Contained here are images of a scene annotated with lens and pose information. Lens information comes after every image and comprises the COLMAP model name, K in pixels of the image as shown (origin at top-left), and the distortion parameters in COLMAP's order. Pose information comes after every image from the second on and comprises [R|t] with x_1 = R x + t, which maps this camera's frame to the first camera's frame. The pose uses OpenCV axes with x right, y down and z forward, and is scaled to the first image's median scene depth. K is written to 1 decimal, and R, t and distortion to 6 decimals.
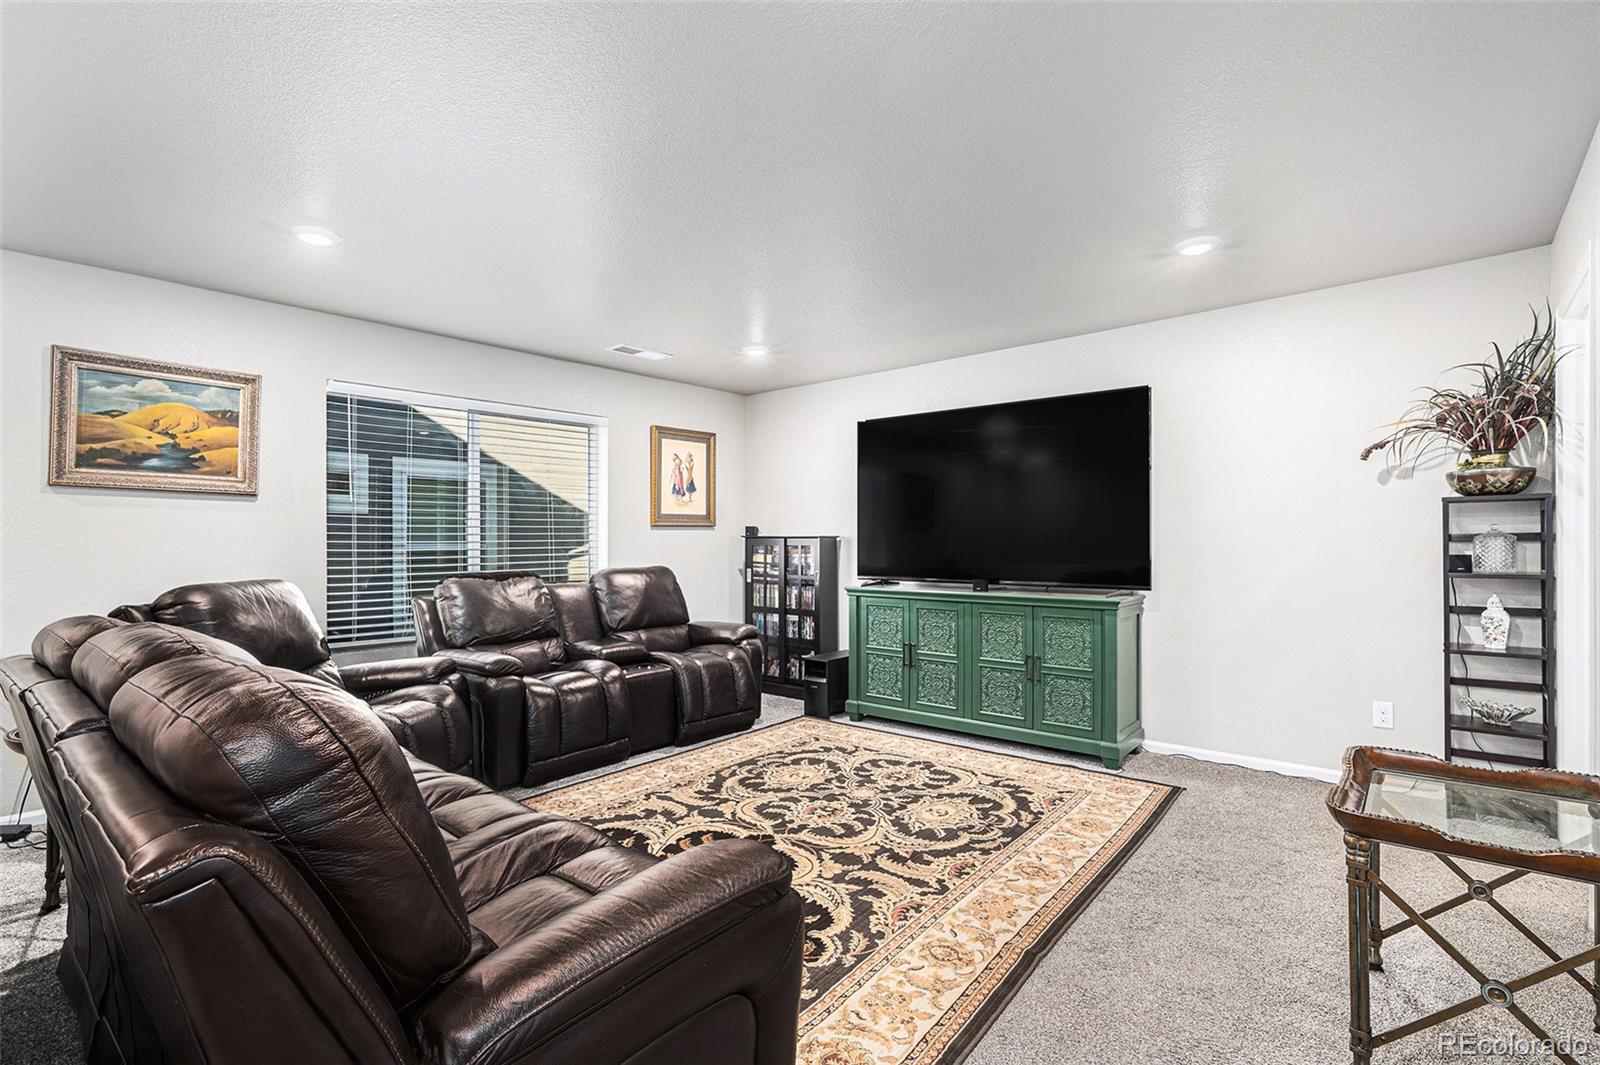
lens RADIAL K [[752.0, 0, 802.8], [0, 752.0, 532.5], [0, 0, 1]] dist [-0.024156, 0.003215]
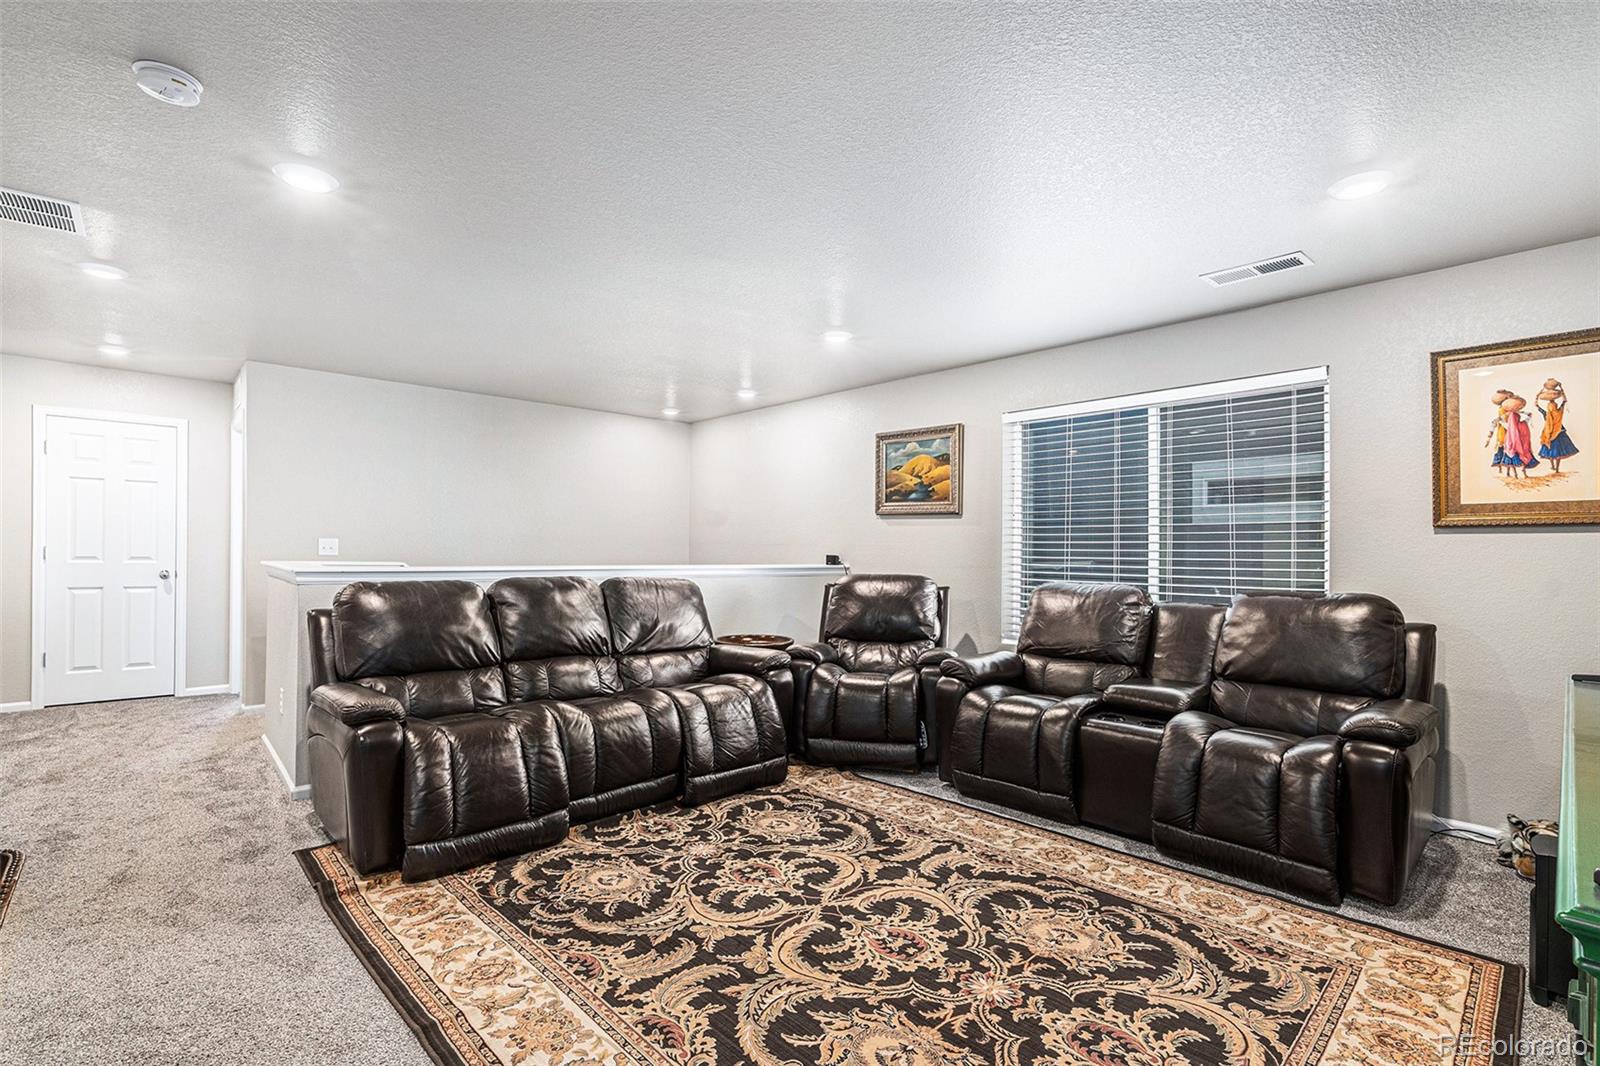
lens RADIAL K [[752.0, 0, 803.6], [0, 752.0, 538.6], [0, 0, 1]] dist [-0.024156, 0.003215]
pose [[-0.130977, -0.010863, -0.991326, 0.675184], [-0.000478, 0.999941, -0.010894, 0.010784], [0.991385, -0.000953, -0.130974, 0.946812]]
